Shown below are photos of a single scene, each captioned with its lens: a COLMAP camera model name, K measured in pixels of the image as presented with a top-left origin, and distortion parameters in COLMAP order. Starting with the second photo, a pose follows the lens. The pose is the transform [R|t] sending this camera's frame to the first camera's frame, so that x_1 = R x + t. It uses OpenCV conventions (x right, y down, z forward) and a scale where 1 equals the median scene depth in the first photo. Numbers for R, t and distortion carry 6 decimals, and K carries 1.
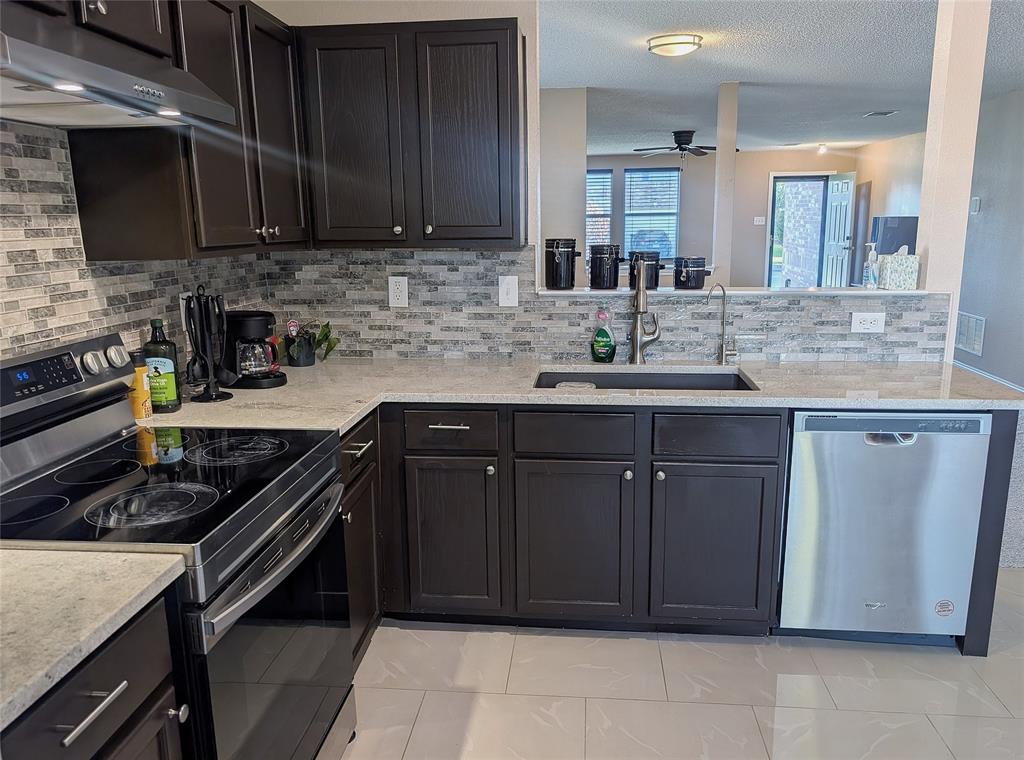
lens RADIAL K [[766.7, 0, 512.0], [0, 766.7, 380.0], [0, 0, 1]] dist [0.043353, 0.001228]
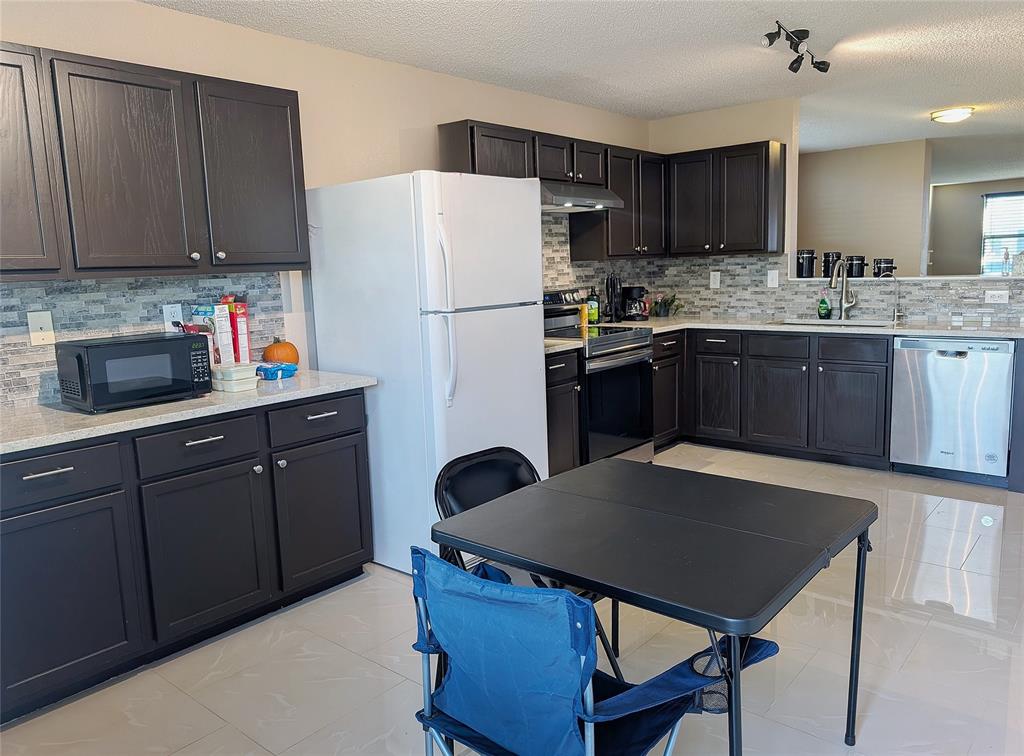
lens RADIAL K [[757.4, 0, 512.0], [0, 757.4, 378.0], [0, 0, 1]] dist [0.002563, -0.007935]
pose [[0.824410, 0.067270, -0.561981, 0.517490], [-0.088868, 0.995981, -0.011147, 0.195244], [0.558973, 0.059132, 0.827075, -0.824874]]
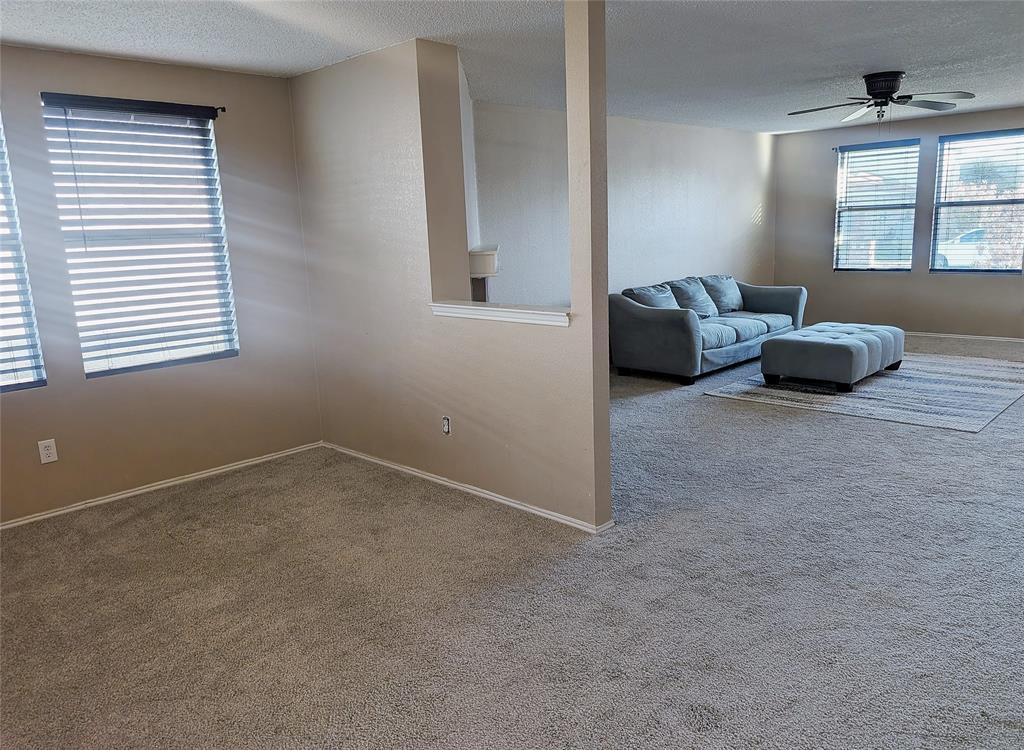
lens RADIAL K [[749.4, 0, 512.0], [0, 749.4, 375.0], [0, 0, 1]] dist [0.001304, 0.002003]
pose [[0.785300, 0.108417, -0.609548, 1.131493], [-0.100834, 0.993799, 0.046855, -0.240818], [0.610849, 0.024668, 0.791363, 1.044178]]
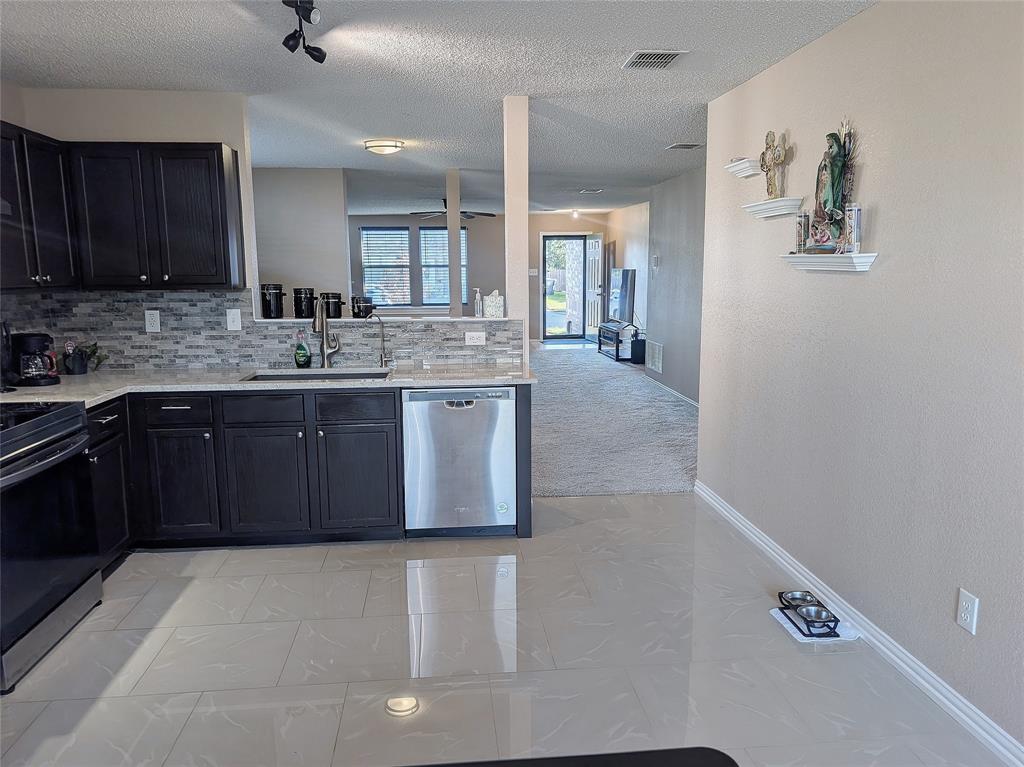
lens RADIAL K [[742.9, 0, 512.0], [0, 742.9, 383.5], [0, 0, 1]] dist [0.024141, -0.044797]
pose [[0.980118, -0.024616, 0.196882, 0.231880], [0.034814, 0.998216, -0.048501, 0.090419], [-0.195337, 0.054391, 0.979227, -0.469014]]
